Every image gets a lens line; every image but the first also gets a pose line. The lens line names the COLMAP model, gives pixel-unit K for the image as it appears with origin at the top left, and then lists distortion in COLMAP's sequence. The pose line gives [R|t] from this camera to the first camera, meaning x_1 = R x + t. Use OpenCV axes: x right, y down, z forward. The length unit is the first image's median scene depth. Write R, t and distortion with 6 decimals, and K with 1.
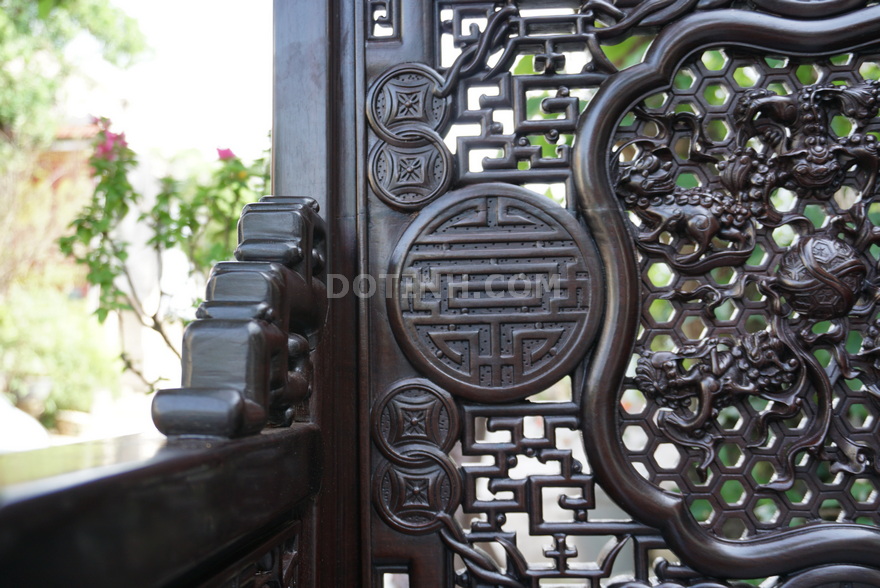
lens RADIAL K [[973.7, 0, 471.8], [0, 973.7, 277.5], [0, 0, 1]] dist [0.019341, 0.000000]
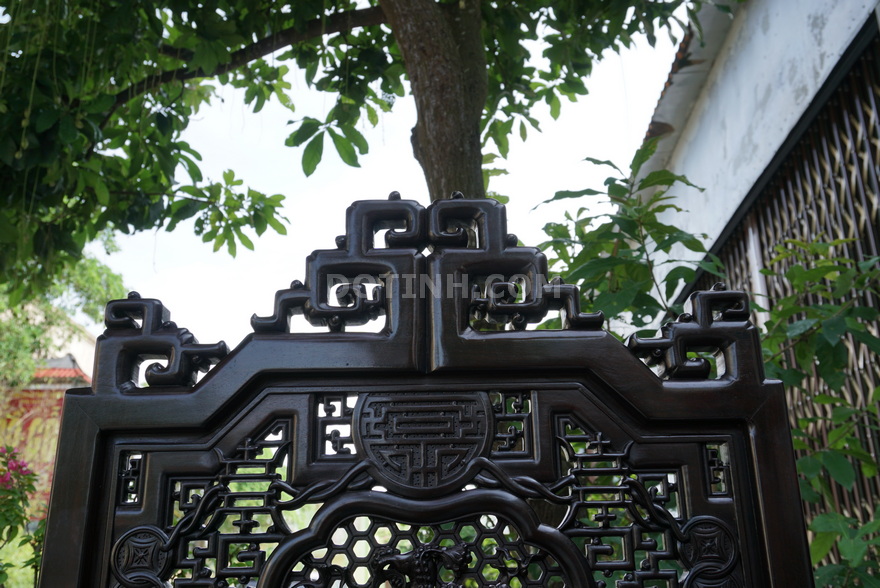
lens RADIAL K [[865.2, 0, 437.8], [0, 865.2, 300.9], [0, 0, 1]] dist [0.023784, 0.000000]
pose [[0.999352, 0.015822, 0.032331, 0.323146], [-0.007862, 0.972470, -0.232897, -0.251533], [-0.035125, 0.232492, 0.971964, -0.328007]]
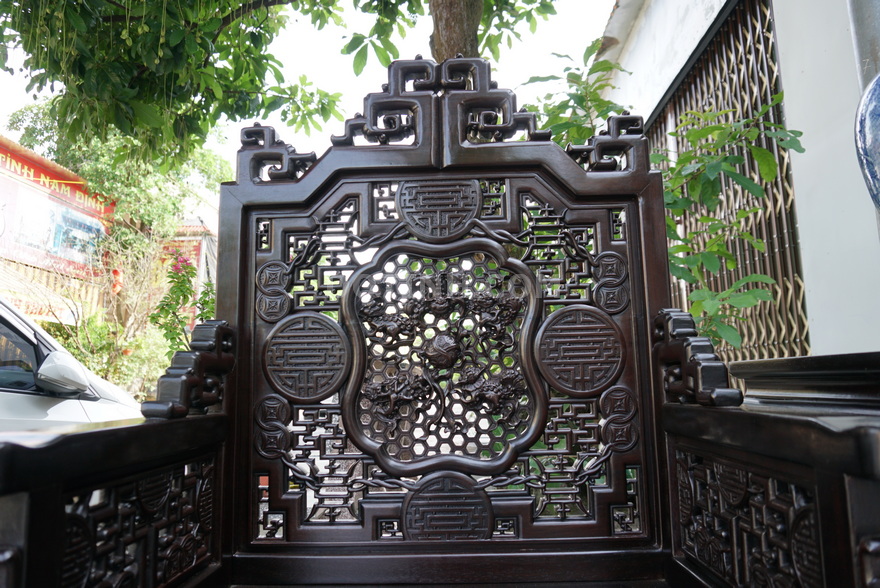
lens RADIAL K [[599.2, 0, 439.1], [0, 599.2, 290.0], [0, 0, 1]] dist [-0.036387, 0.037774]
pose [[0.999902, 0.000667, 0.013987, 0.326788], [-0.000002, 0.998871, -0.047508, -0.080350], [-0.014003, 0.047504, 0.998773, -0.475829]]
